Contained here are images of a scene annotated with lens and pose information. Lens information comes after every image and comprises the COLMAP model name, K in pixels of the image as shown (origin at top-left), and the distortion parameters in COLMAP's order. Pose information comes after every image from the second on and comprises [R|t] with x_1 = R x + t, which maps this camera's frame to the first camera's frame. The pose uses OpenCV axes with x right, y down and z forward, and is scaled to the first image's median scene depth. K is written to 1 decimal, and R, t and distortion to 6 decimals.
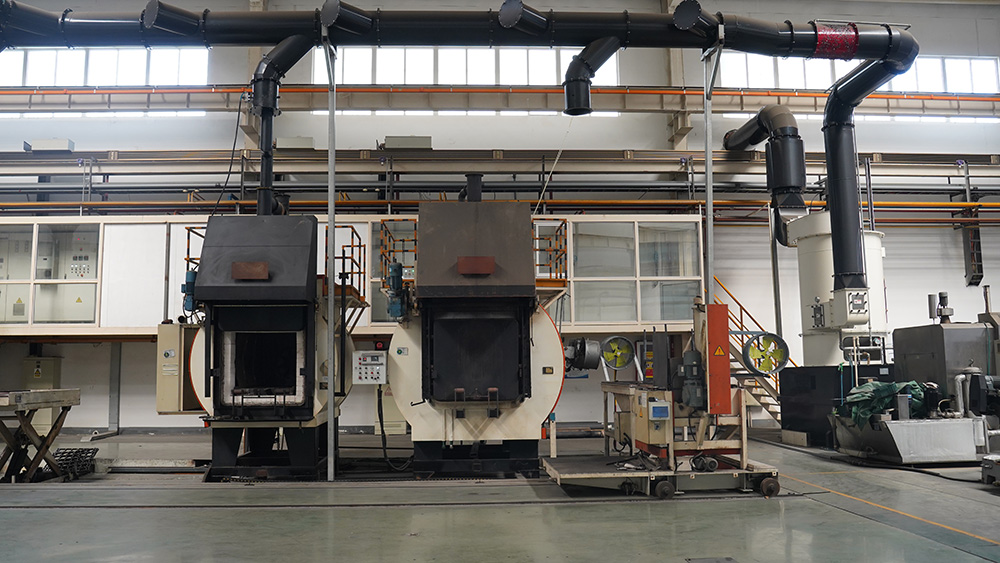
lens RADIAL K [[790.5, 0, 499.6], [0, 790.5, 292.2], [0, 0, 1]] dist [-0.072009, 0.015771]
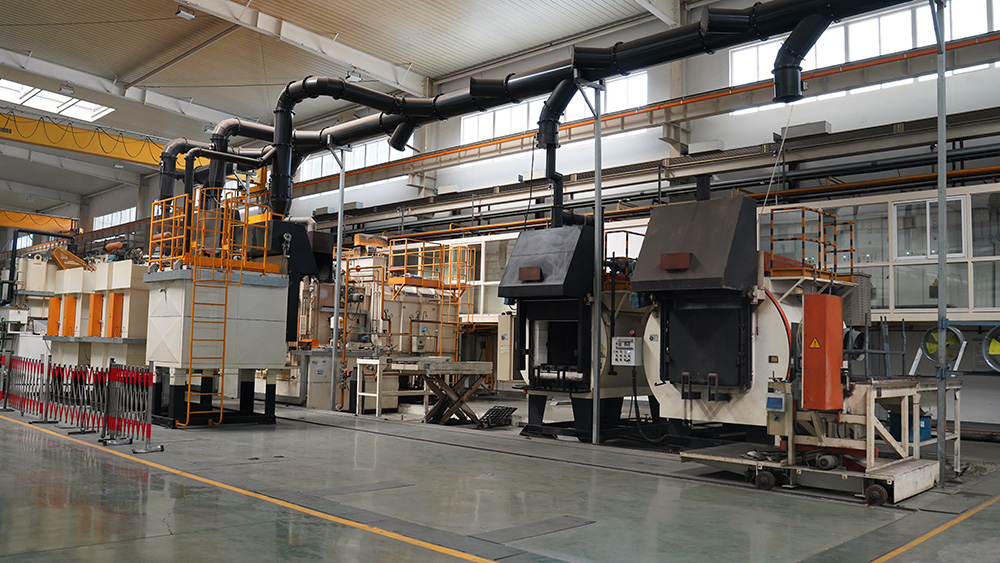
lens RADIAL K [[815.1, 0, 500.0], [0, 815.1, 281.5], [0, 0, 1]] dist [-0.084448, 0.010101]
pose [[0.687587, -0.030555, -0.725459, 0.526096], [0.034411, 0.999363, -0.009478, -0.003215], [0.725286, -0.018447, 0.688200, 0.026673]]
